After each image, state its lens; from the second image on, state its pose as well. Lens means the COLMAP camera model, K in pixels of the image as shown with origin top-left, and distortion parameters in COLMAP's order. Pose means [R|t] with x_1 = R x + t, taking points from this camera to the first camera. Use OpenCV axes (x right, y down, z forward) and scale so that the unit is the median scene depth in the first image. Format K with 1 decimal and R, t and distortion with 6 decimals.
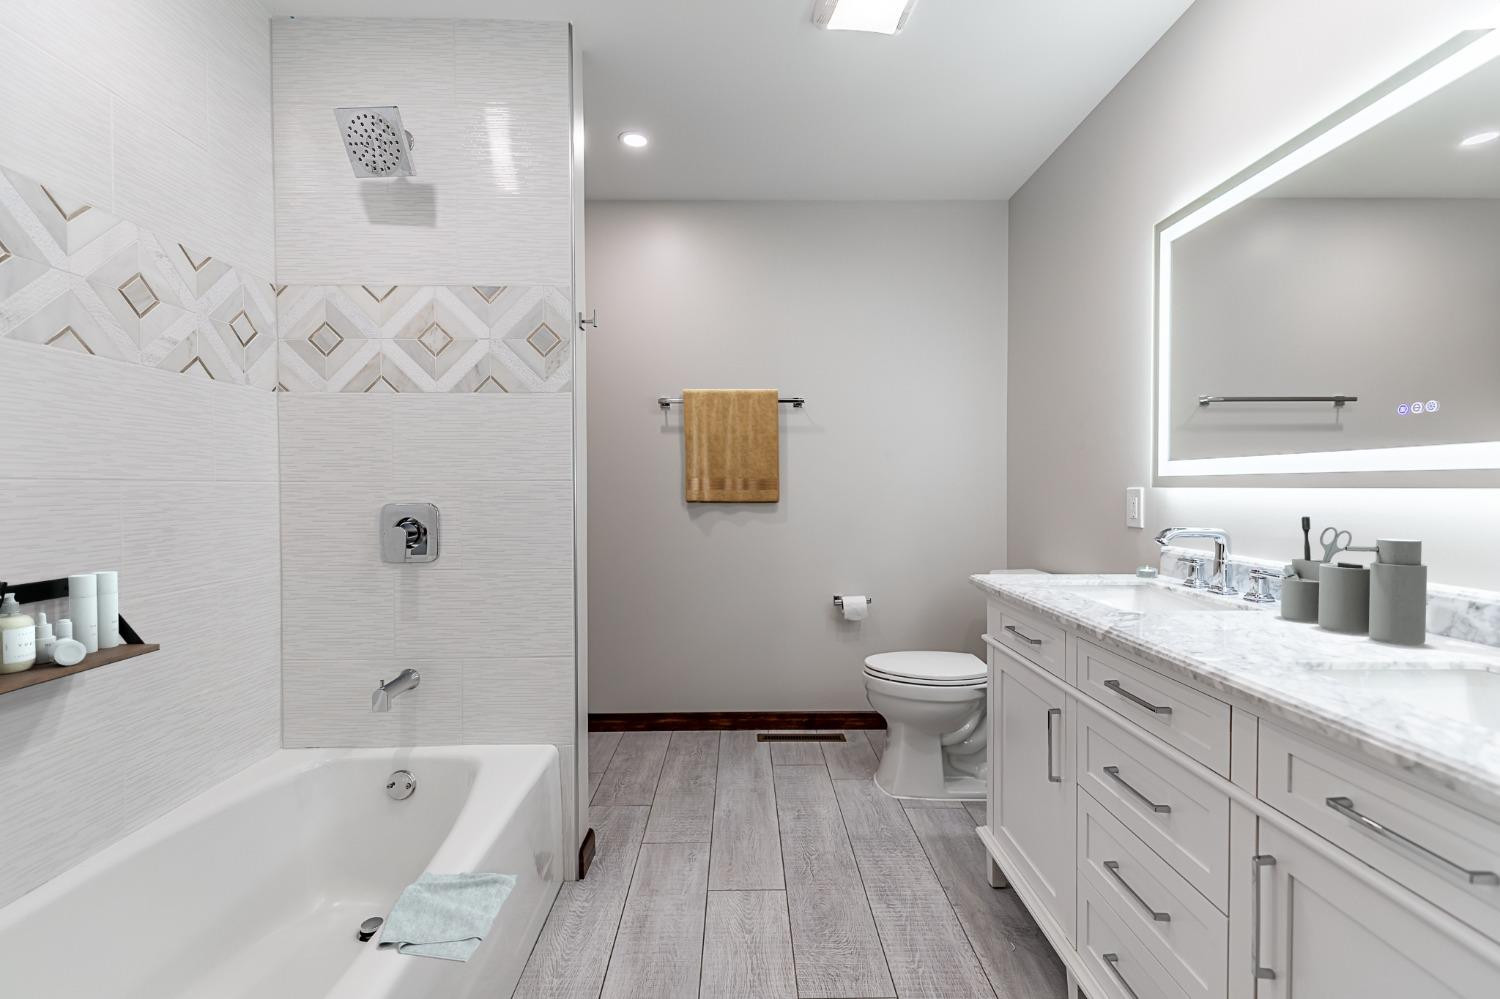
lens RADIAL K [[683.6, 0, 748.6], [0, 683.6, 498.0], [0, 0, 1]] dist [0.017736, 0.000234]
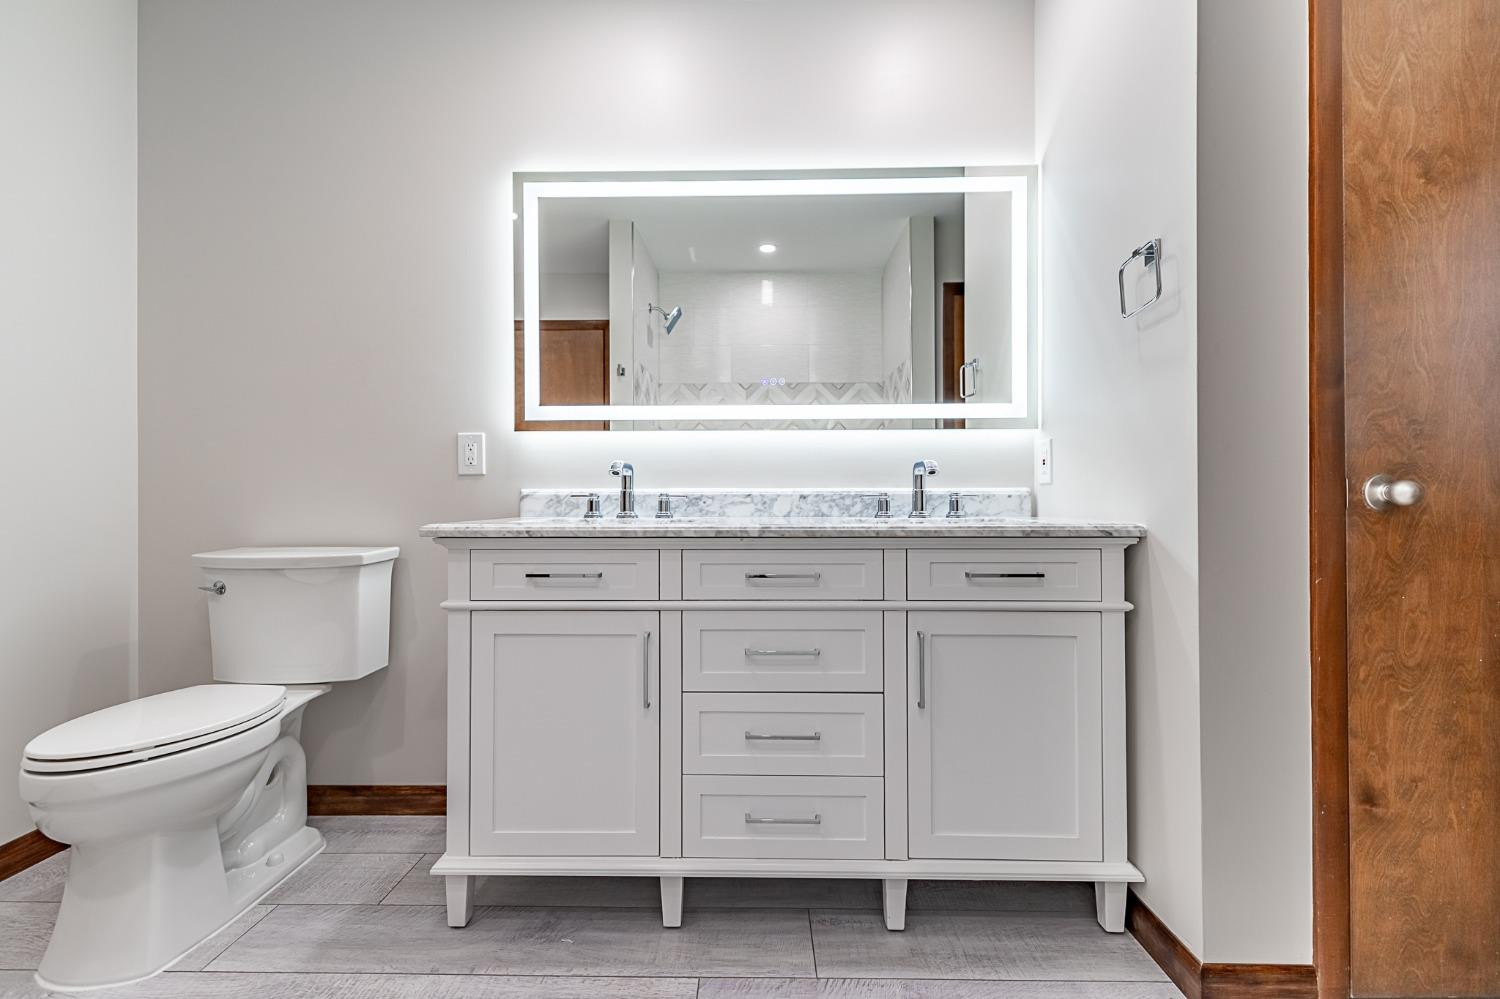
lens RADIAL K [[683.6, 0, 746.3], [0, 683.6, 494.5], [0, 0, 1]] dist [0.017736, 0.000234]
pose [[0.029480, 0.004183, 0.999557, -0.383092], [0.023809, 0.999705, -0.004886, 0.084721], [-0.999282, 0.023942, 0.029371, 0.602459]]
